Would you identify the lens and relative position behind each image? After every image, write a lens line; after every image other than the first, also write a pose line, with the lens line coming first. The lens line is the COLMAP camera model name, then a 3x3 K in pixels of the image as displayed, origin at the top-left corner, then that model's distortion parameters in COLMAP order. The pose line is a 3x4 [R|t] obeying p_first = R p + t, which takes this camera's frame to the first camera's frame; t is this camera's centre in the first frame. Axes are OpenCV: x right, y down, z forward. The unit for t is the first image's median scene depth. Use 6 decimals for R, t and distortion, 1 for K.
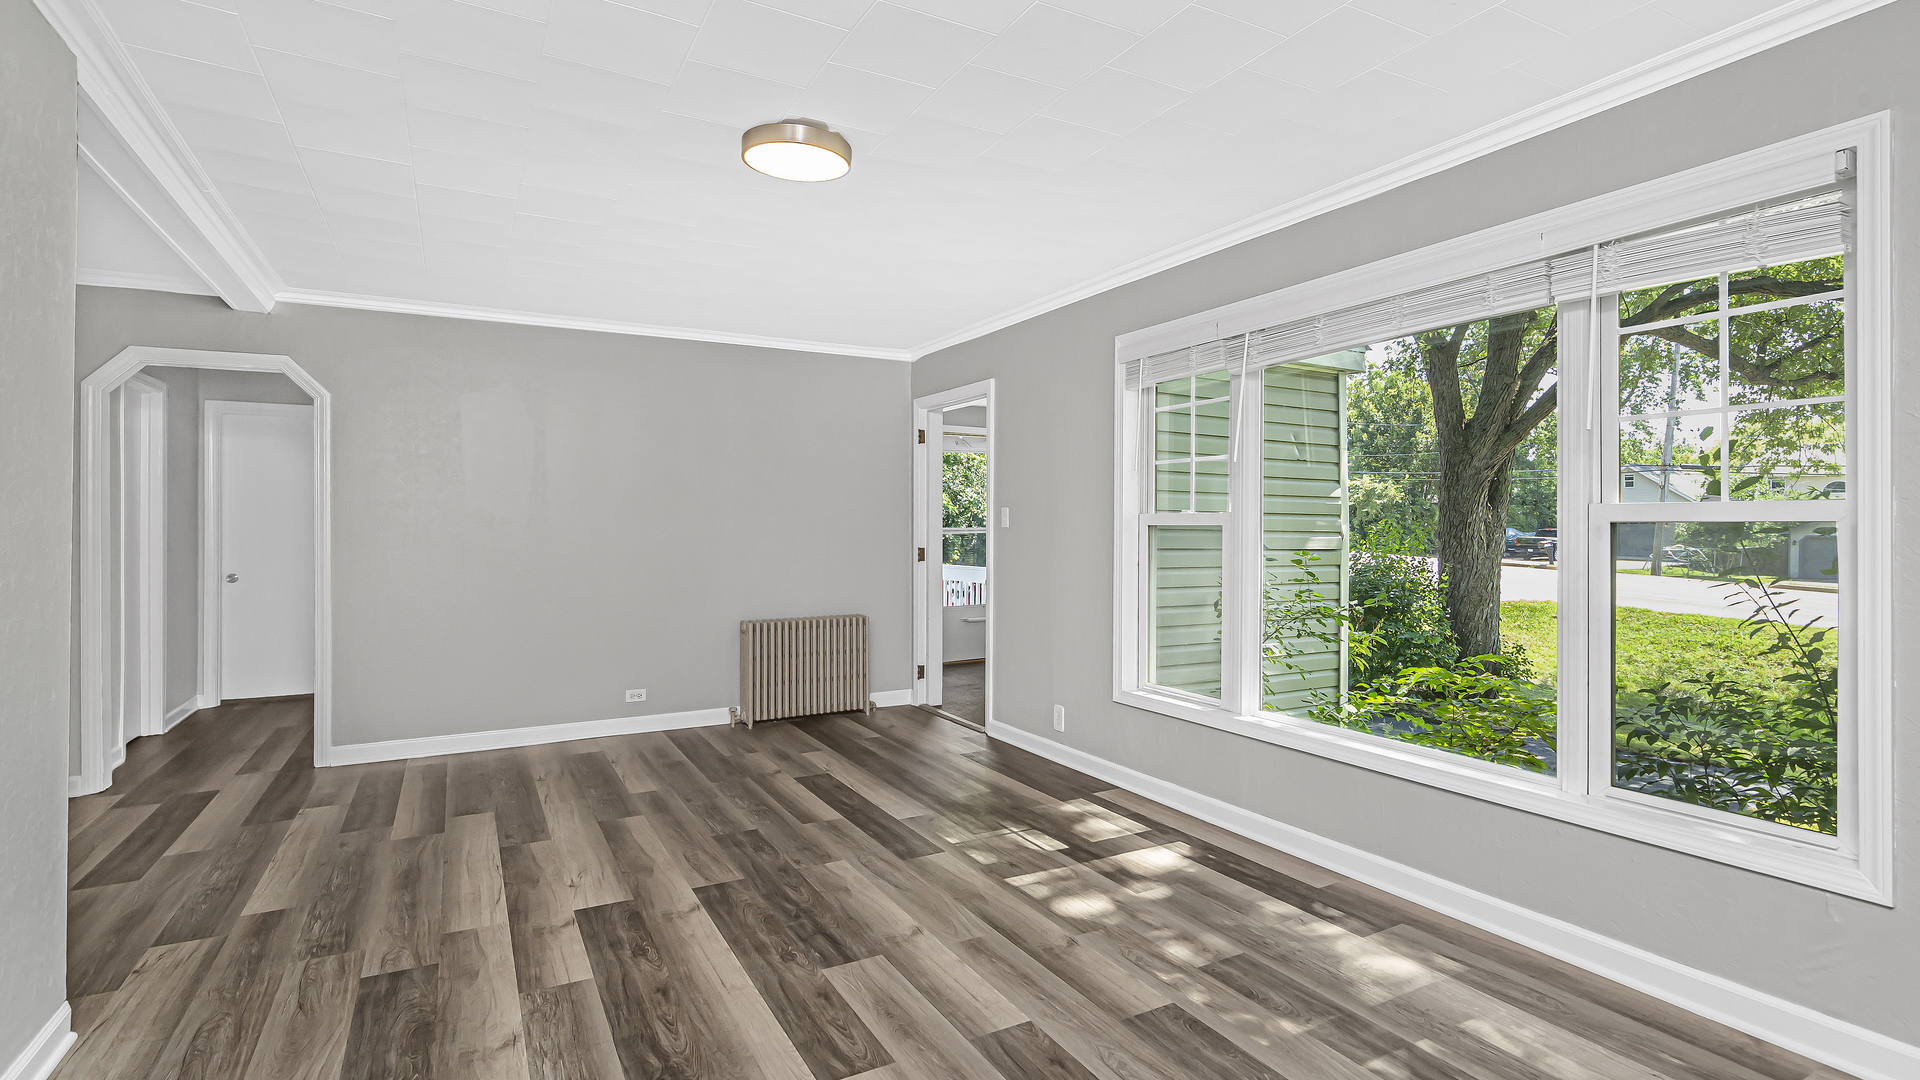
lens RADIAL K [[887.3, 0, 954.5], [0, 887.3, 532.4], [0, 0, 1]] dist [0.000379, -0.000211]
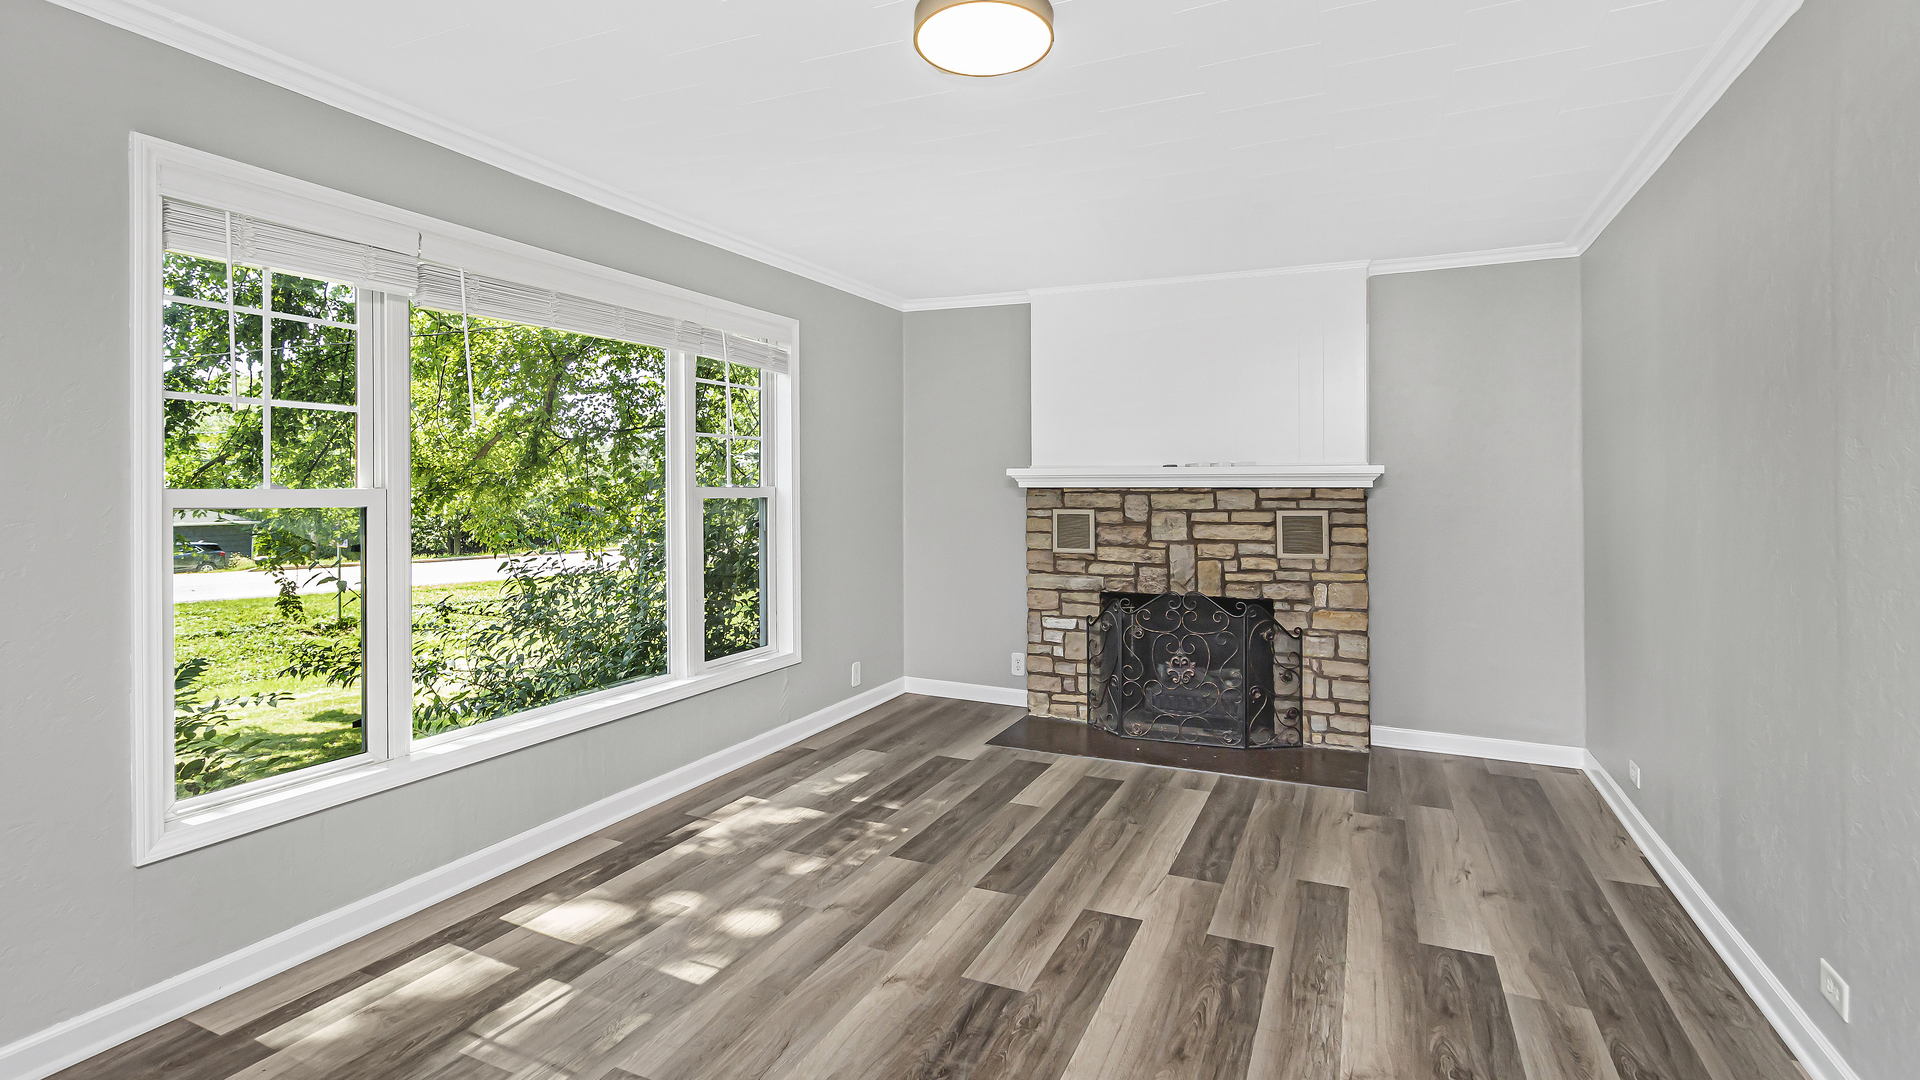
lens RADIAL K [[887.3, 0, 956.0], [0, 887.3, 538.8], [0, 0, 1]] dist [0.000379, -0.000211]
pose [[-0.582381, -0.046833, 0.811566, -0.783966], [0.008464, 0.997936, 0.063661, -0.036552], [-0.812872, 0.043944, -0.580782, 1.476714]]
